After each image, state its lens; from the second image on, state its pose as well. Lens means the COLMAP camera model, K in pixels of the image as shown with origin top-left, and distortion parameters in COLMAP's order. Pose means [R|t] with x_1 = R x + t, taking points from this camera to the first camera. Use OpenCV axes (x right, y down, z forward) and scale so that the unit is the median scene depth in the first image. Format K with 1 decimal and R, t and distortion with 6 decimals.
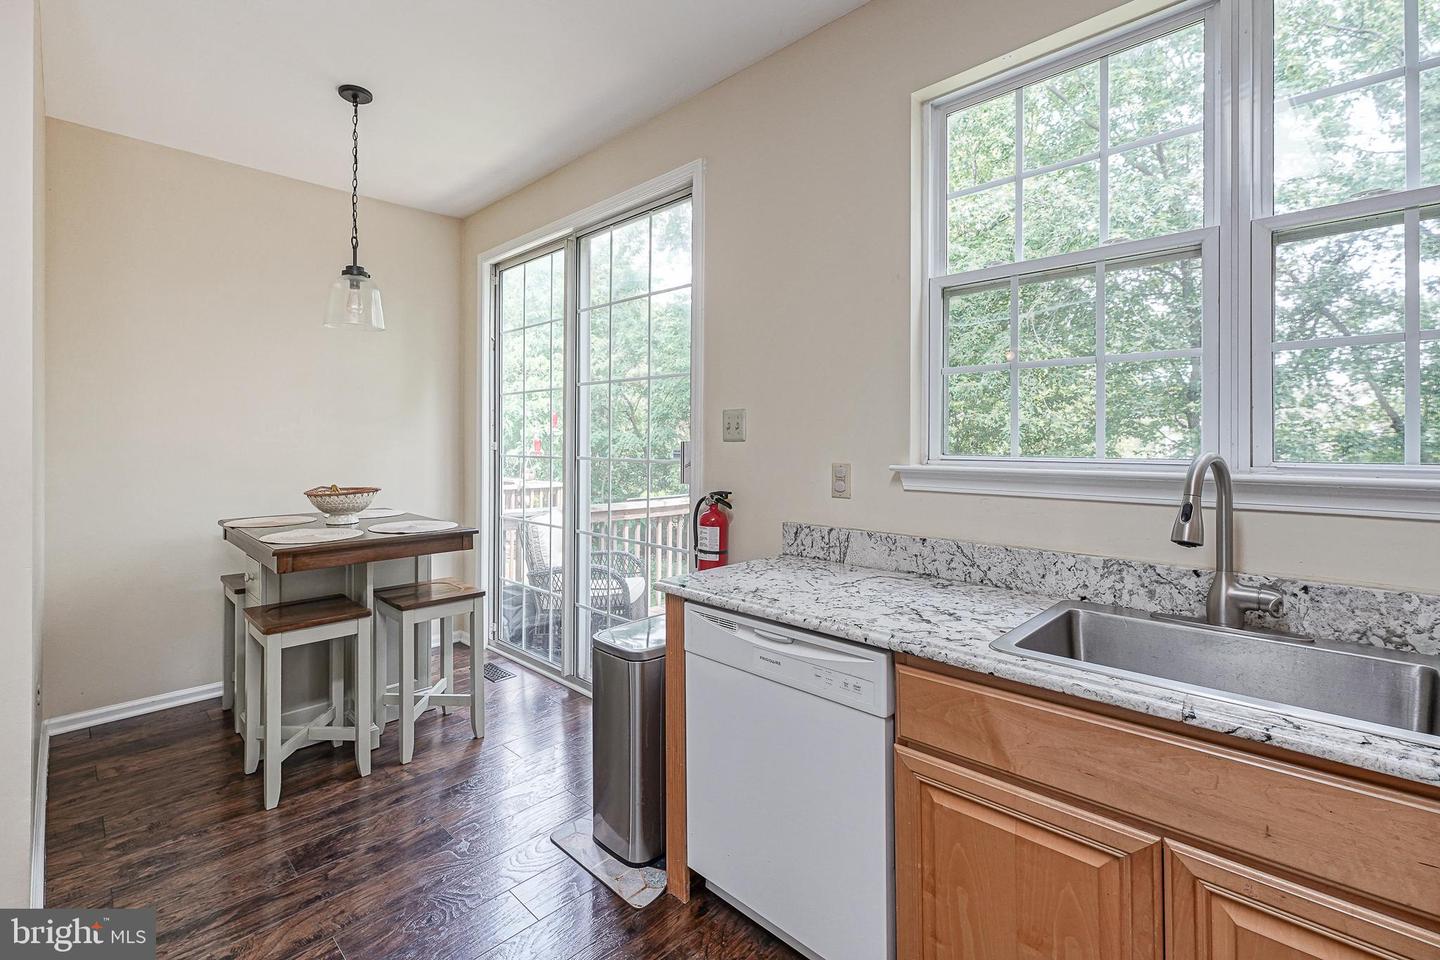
lens RADIAL K [[644.8, 0, 652.9], [0, 644.8, 438.5], [0, 0, 1]] dist [0.000201, 0.000131]
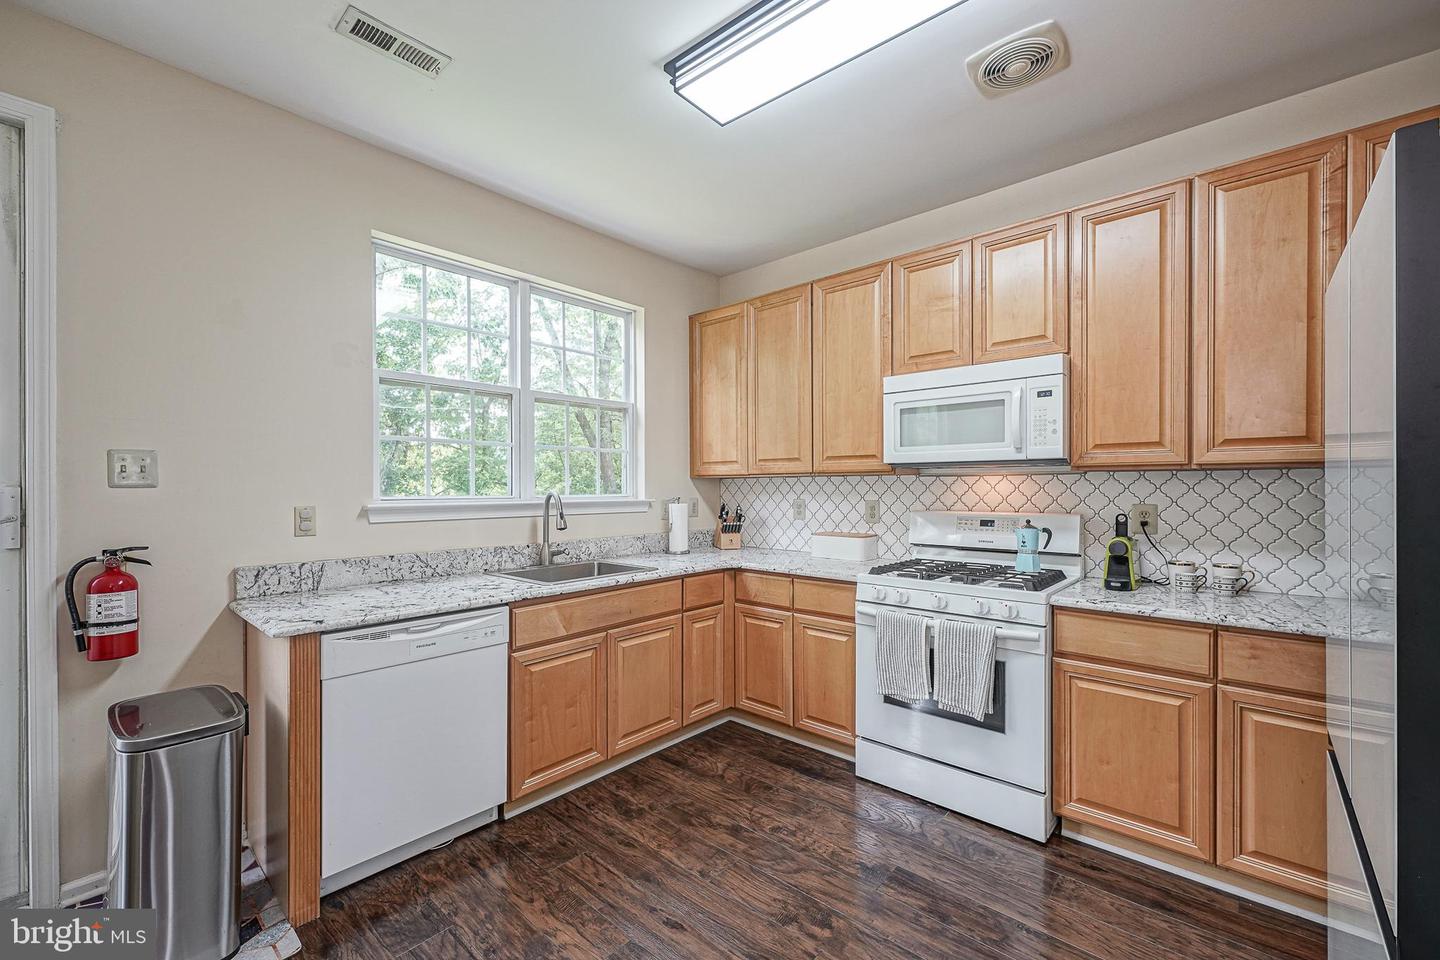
lens RADIAL K [[590.3, 0, 720.7], [0, 590.3, 488.3], [0, 0, 1]] dist [0.000331, 0.000238]
pose [[-0.094297, -0.002784, 0.995540, -0.988010], [-0.002400, 0.999994, 0.002570, 0.002337], [-0.995541, -0.002147, -0.094303, 0.426590]]
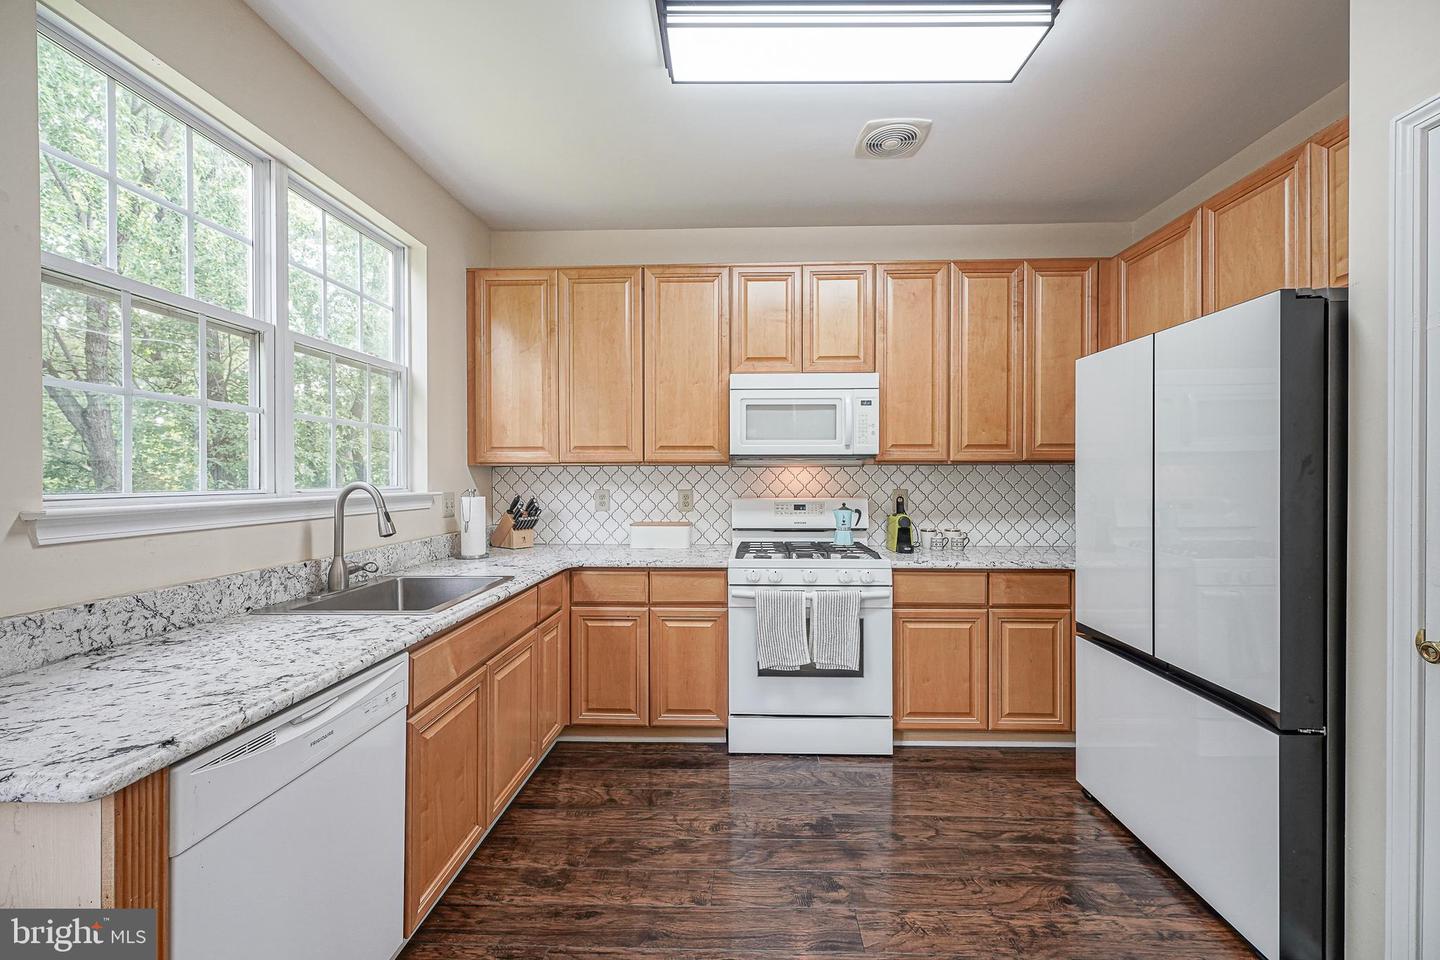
lens RADIAL K [[580.2, 0, 730.3], [0, 580.2, 477.0], [0, 0, 1]] dist [-0.000018, 0.000316]
pose [[-0.713700, -0.000087, 0.700452, -0.623596], [-0.002257, 0.999995, -0.002176, 0.006556], [-0.700448, -0.003134, -0.713696, 1.013134]]
